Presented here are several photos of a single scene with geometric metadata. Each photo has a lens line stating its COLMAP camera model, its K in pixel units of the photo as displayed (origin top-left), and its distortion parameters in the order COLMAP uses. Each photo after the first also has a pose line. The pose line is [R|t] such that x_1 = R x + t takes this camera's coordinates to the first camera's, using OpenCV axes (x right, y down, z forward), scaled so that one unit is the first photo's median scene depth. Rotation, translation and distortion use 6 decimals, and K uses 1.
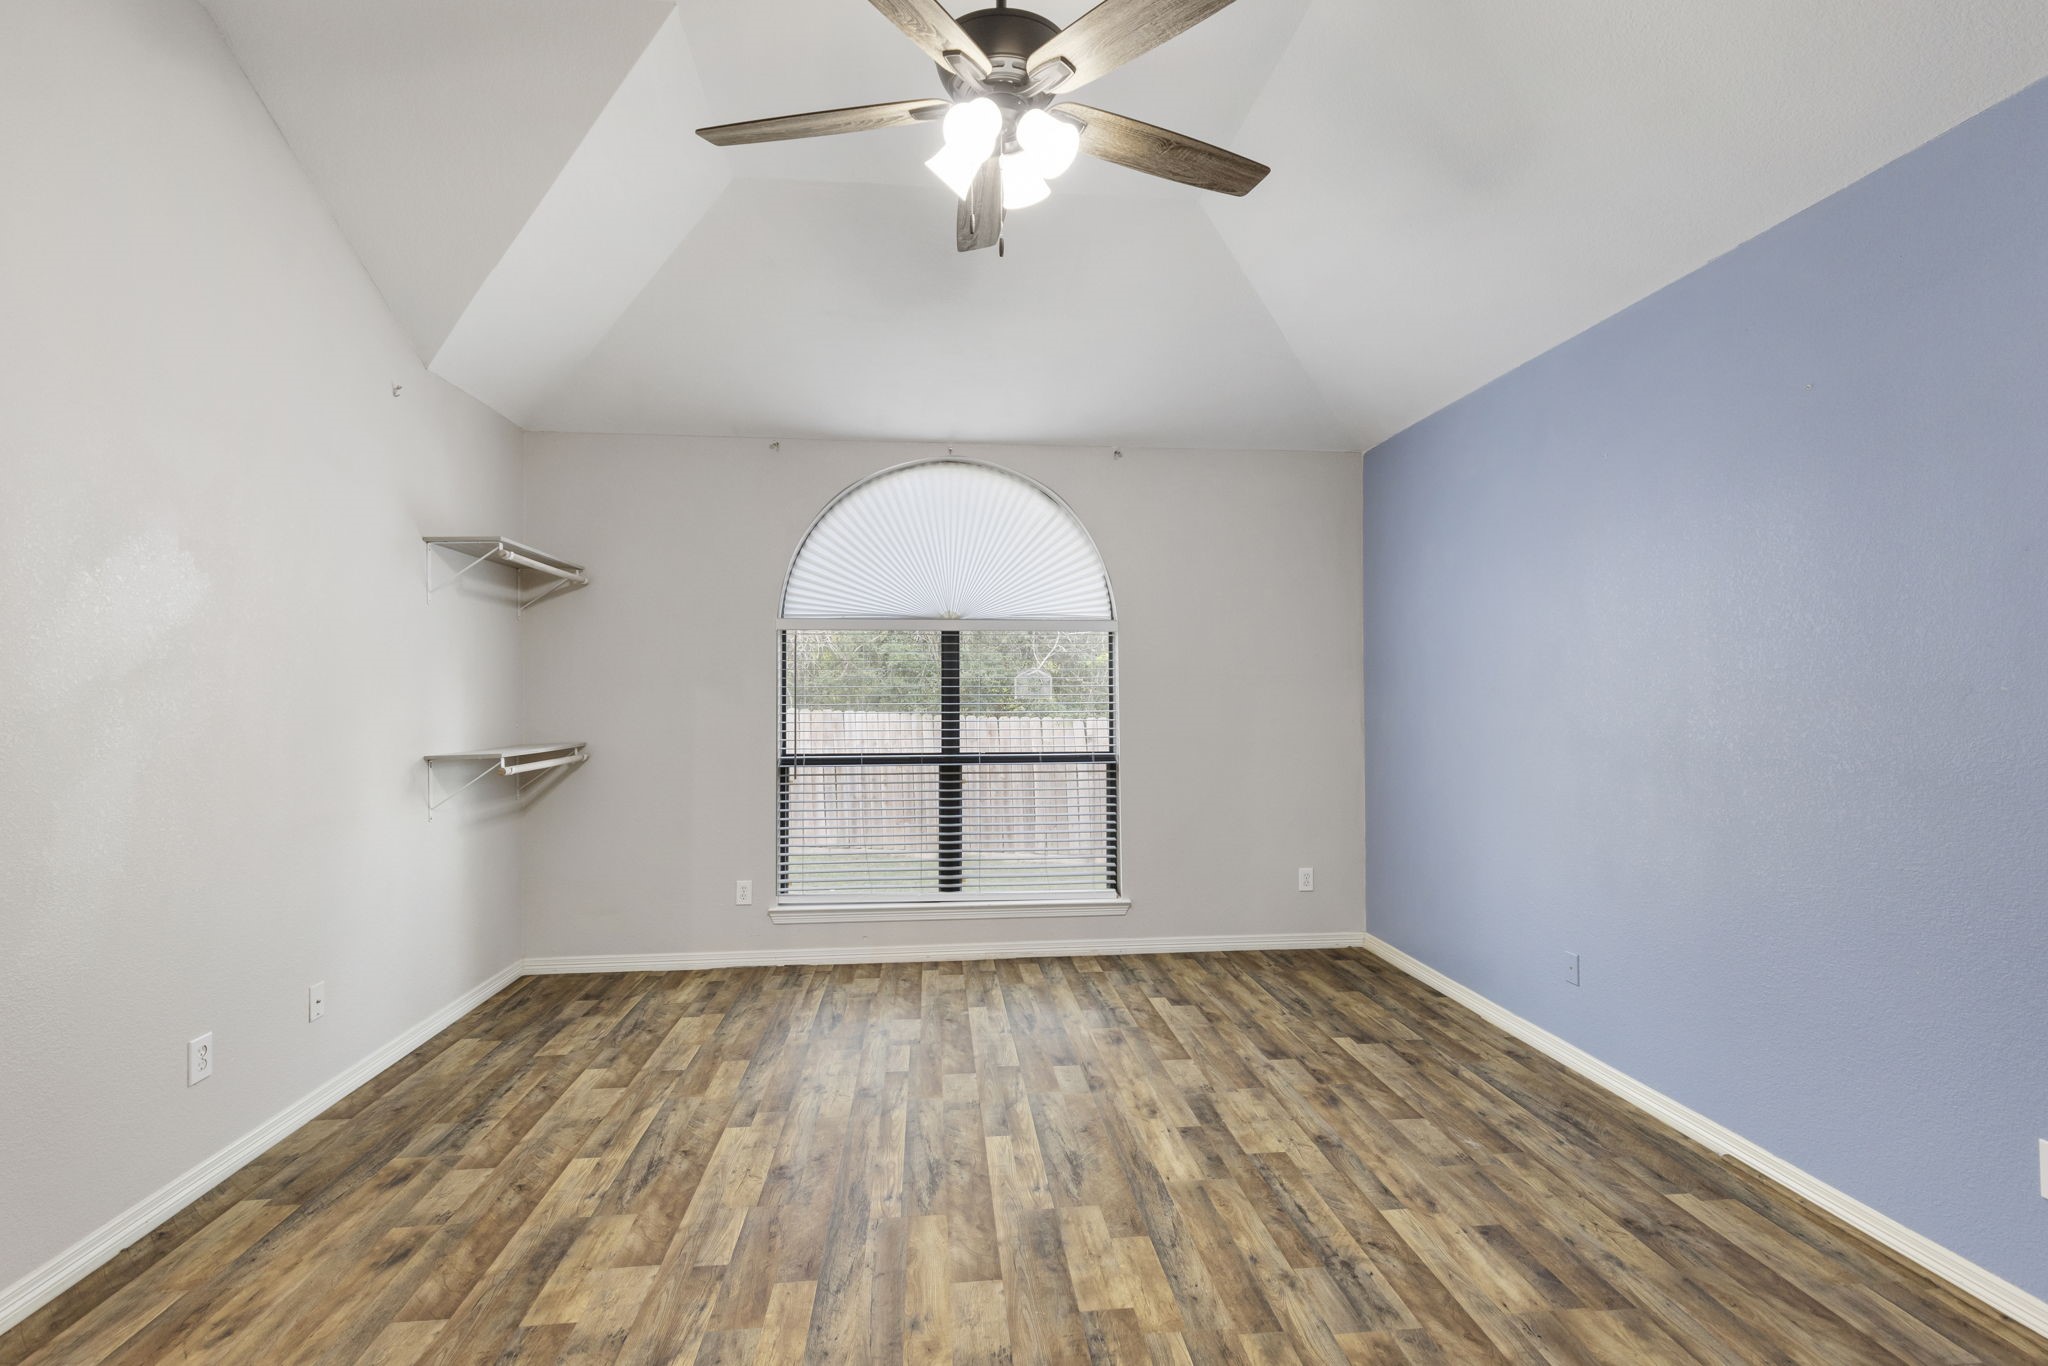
lens RADIAL K [[935.7, 0, 1030.0], [0, 935.7, 687.0], [0, 0, 1]] dist [0.009821, -0.001903]
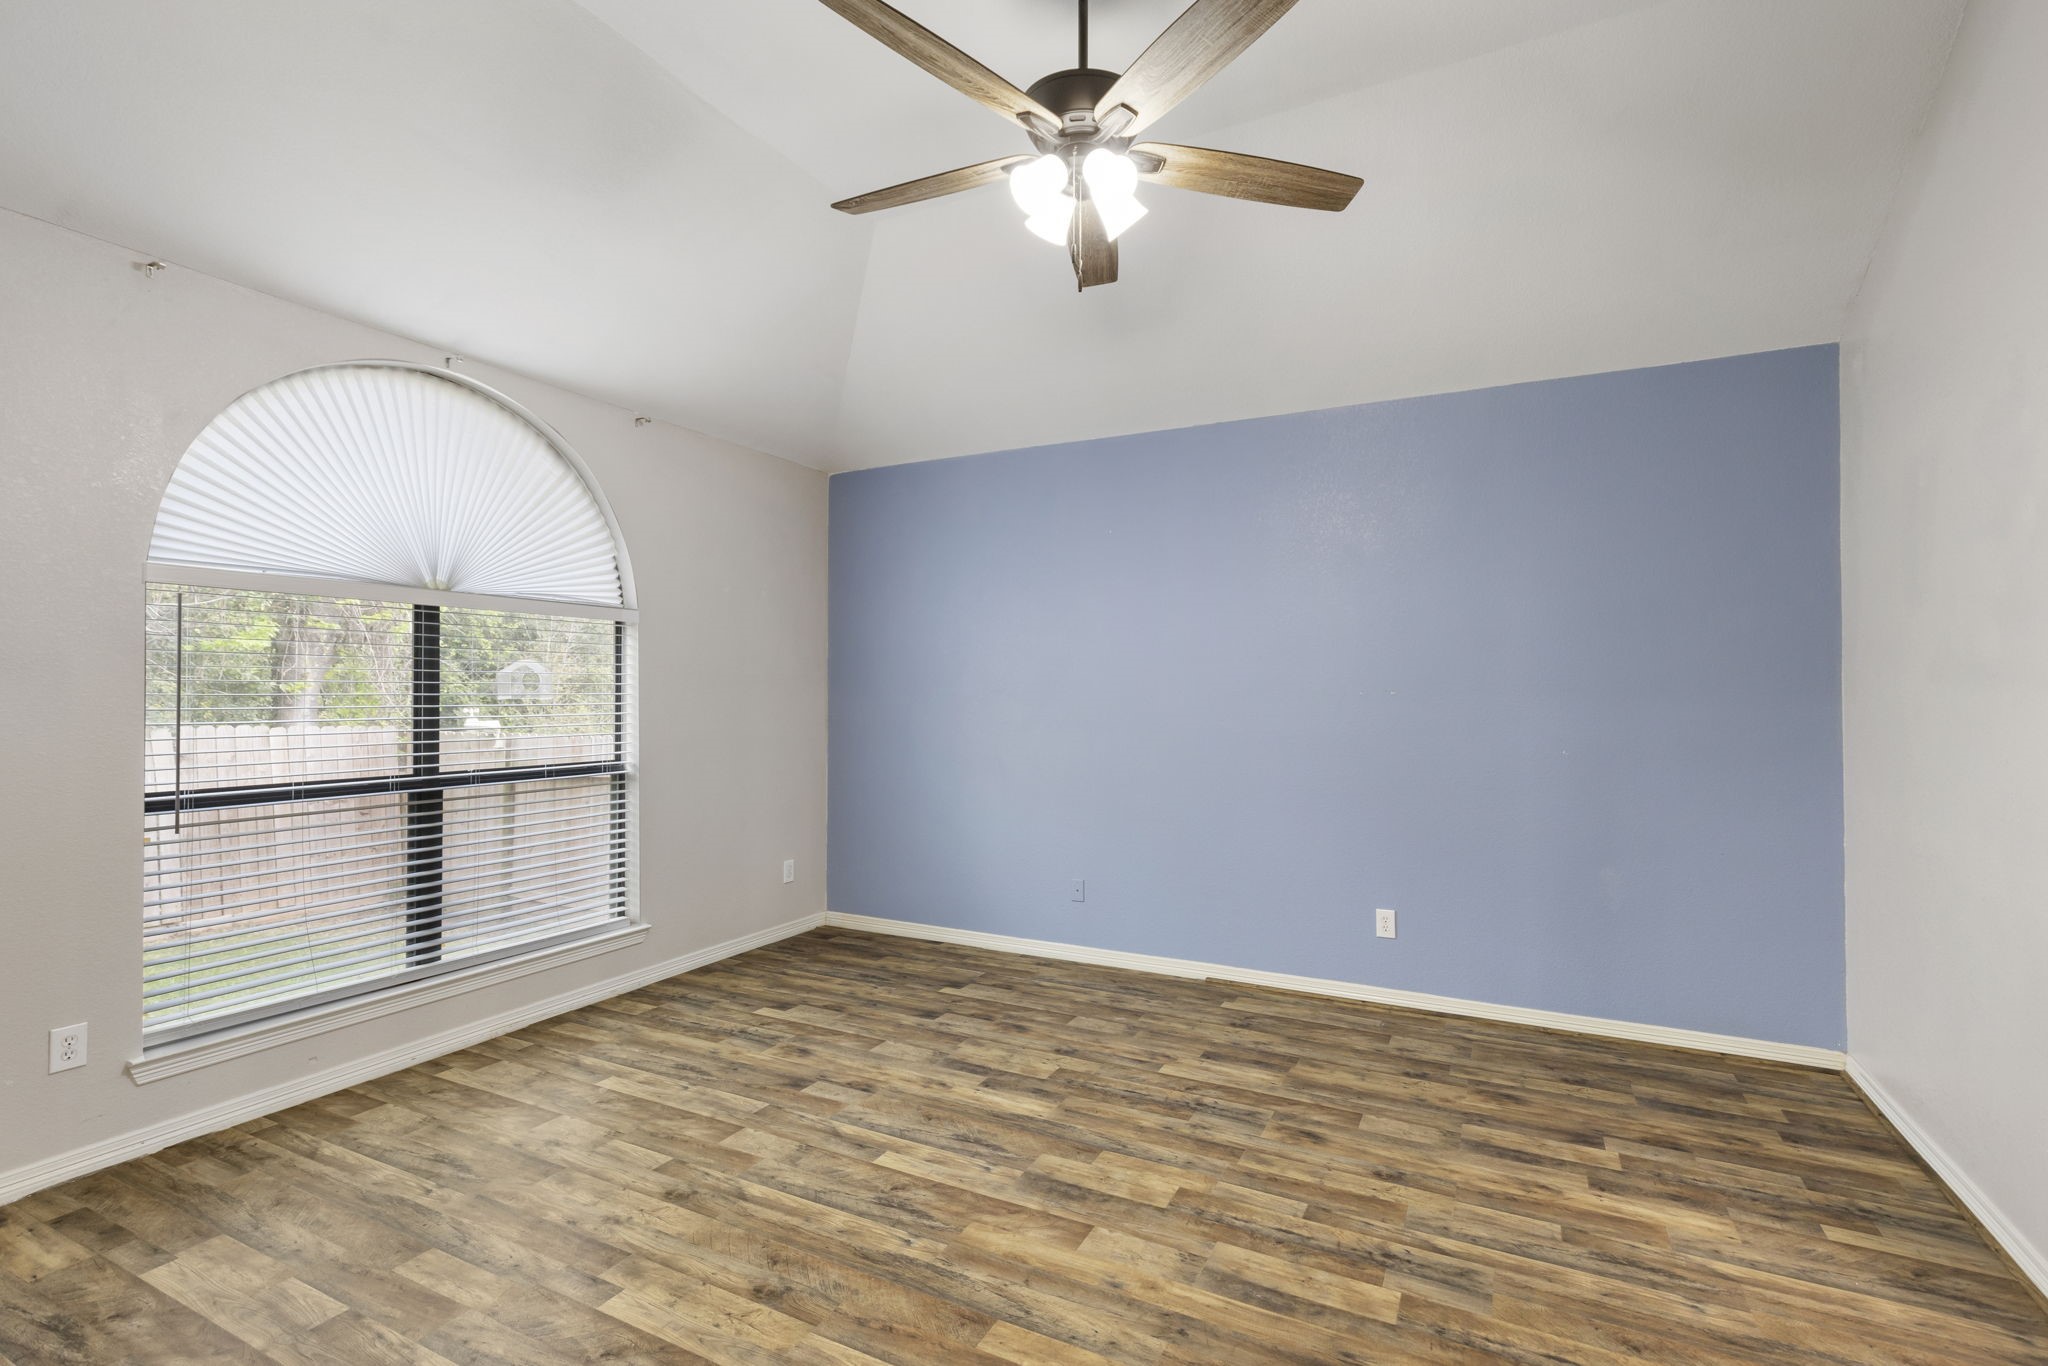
lens RADIAL K [[935.7, 0, 1028.7], [0, 935.7, 686.4], [0, 0, 1]] dist [0.009821, -0.001903]
pose [[0.553696, 0.008690, 0.832673, -0.518931], [-0.007144, 0.999958, -0.005686, 0.003627], [-0.832688, -0.002800, 0.553735, 0.240165]]
